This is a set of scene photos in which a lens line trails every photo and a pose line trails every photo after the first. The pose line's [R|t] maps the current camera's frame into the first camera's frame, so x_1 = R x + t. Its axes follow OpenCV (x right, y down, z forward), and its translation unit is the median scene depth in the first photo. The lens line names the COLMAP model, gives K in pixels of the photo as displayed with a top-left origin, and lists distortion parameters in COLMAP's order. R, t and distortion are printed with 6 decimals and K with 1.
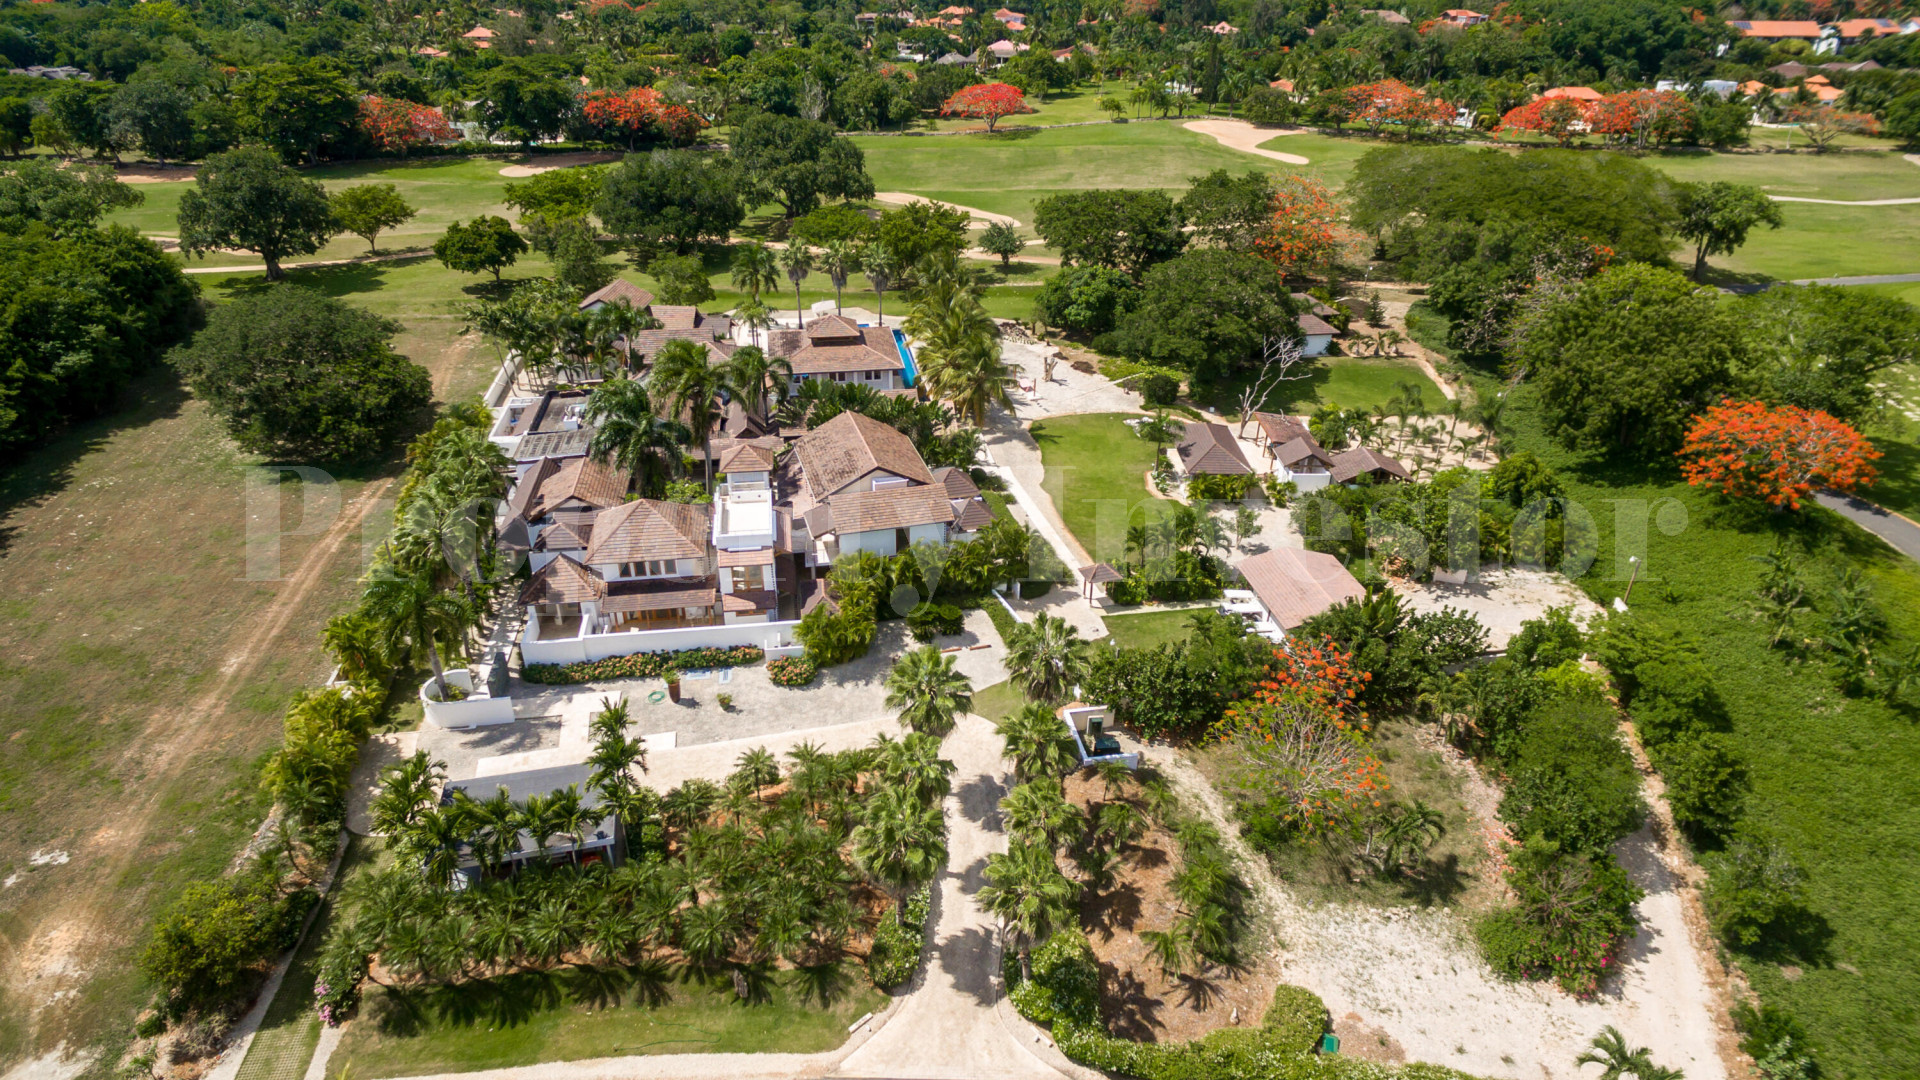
lens RADIAL K [[1000.7, 0, 981.9], [0, 1000.7, 540.5], [0, 0, 1]] dist [0.024072, -0.000861]
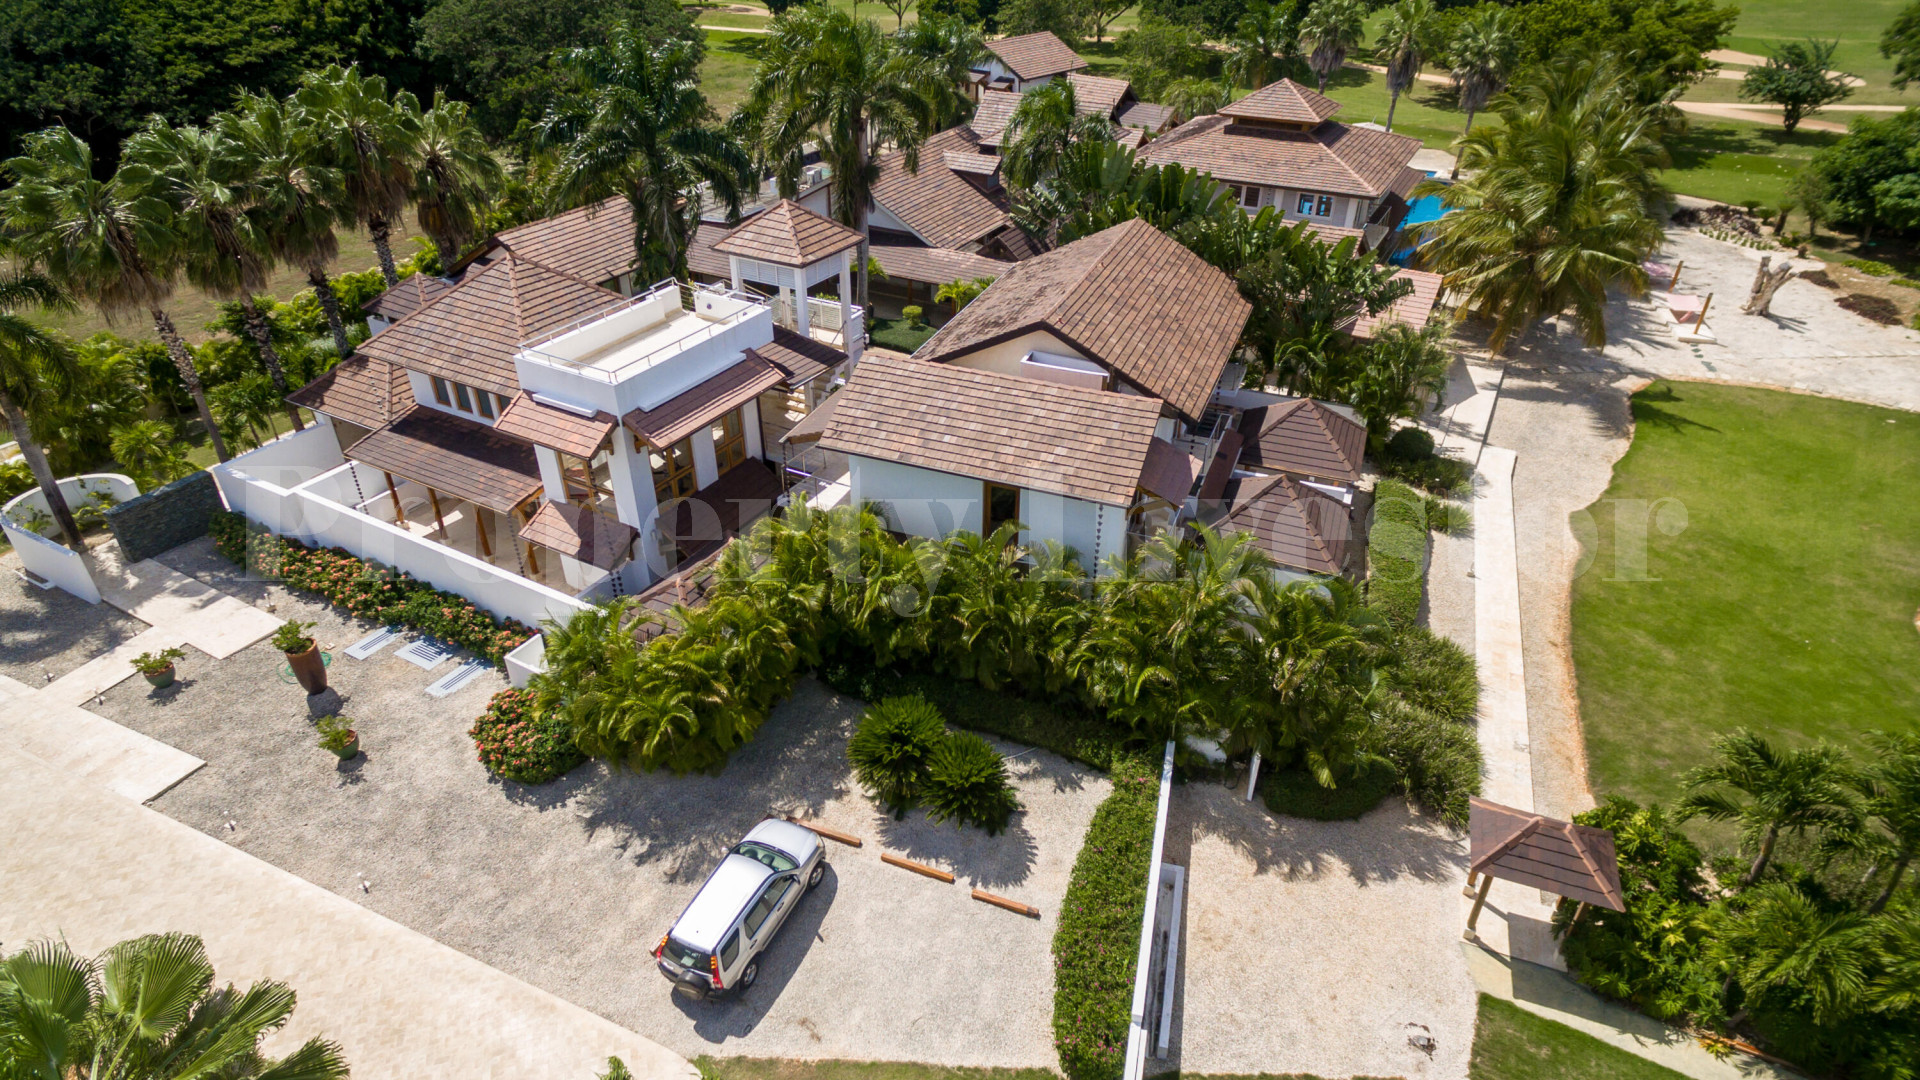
lens RADIAL K [[1074.1, 0, 962.4], [0, 1074.1, 573.0], [0, 0, 1]] dist [0.019824, -0.000567]
pose [[0.788567, 0.329580, -0.519172, 0.086373], [-0.295782, 0.943458, 0.149664, -0.024917], [0.539144, 0.035541, 0.841464, 0.470820]]
